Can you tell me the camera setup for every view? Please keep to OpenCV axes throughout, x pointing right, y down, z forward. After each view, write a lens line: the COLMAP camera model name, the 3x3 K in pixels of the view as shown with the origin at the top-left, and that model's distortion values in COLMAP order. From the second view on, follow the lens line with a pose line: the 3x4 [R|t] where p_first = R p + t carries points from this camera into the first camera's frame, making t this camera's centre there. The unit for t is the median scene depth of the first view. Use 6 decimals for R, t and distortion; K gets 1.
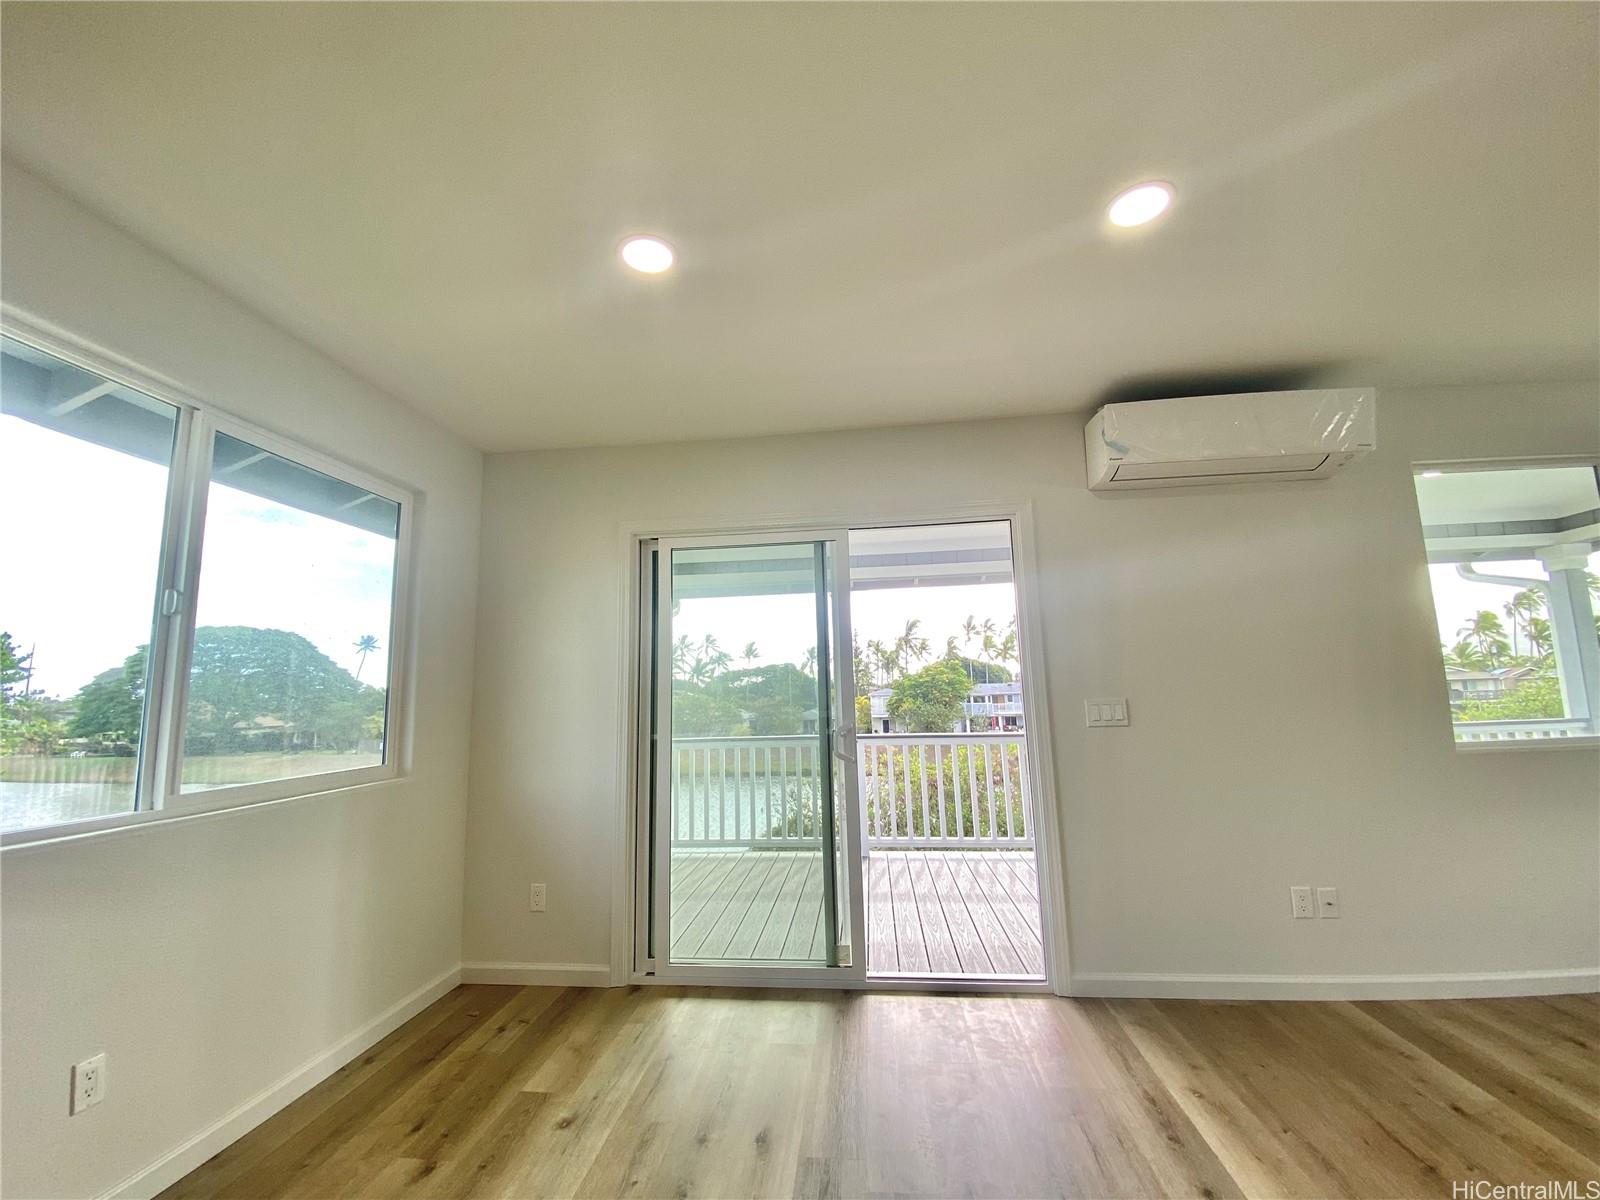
lens RADIAL K [[637.9, 0, 800.0], [0, 637.9, 600.0], [0, 0, 1]] dist [-0.002154, -0.000386]
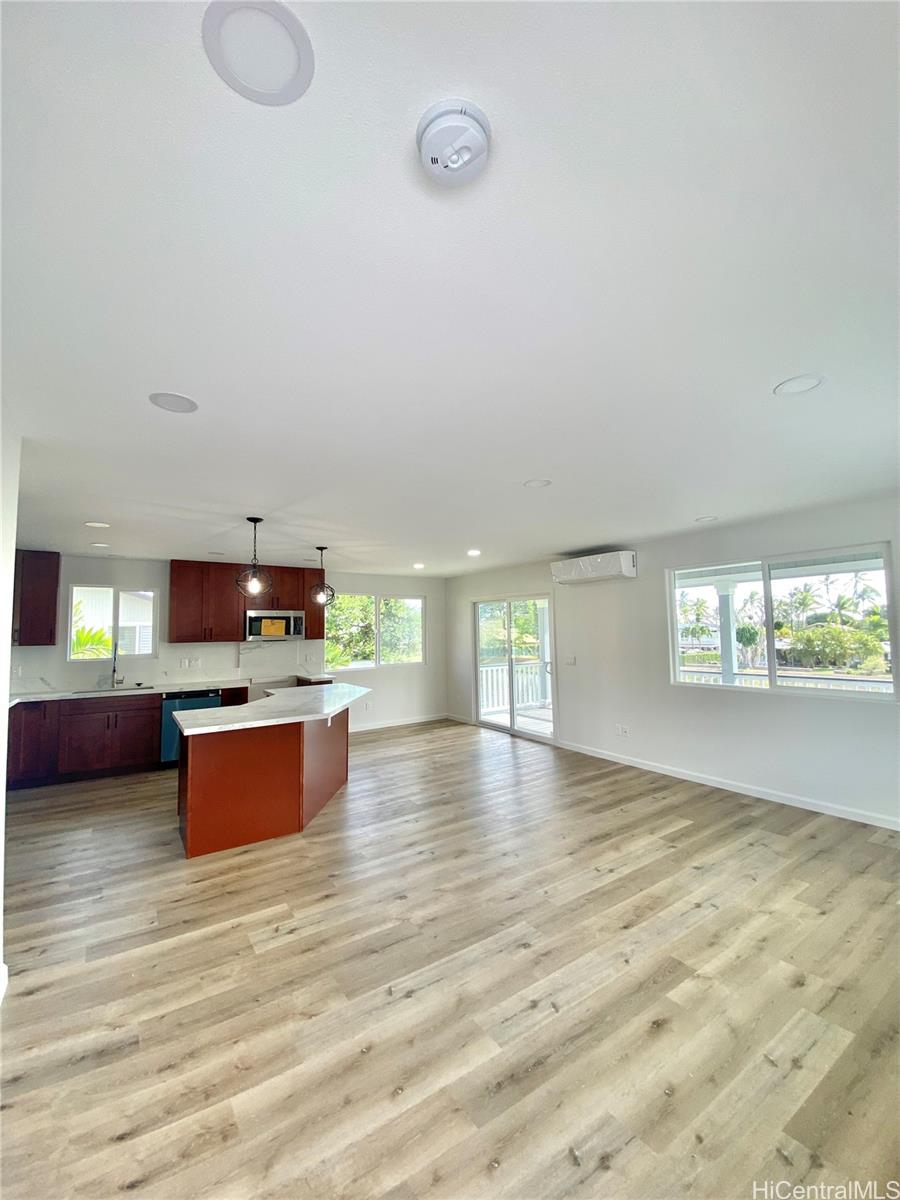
lens RADIAL K [[478.4, 0, 450.0], [0, 478.4, 600.0], [0, 0, 1]] dist [-0.002154, -0.000386]
pose [[0.619883, -0.030593, -0.784098, 1.914824], [0.109022, 0.992906, 0.047450, -0.275225], [0.777084, -0.114897, 0.618821, -0.799927]]
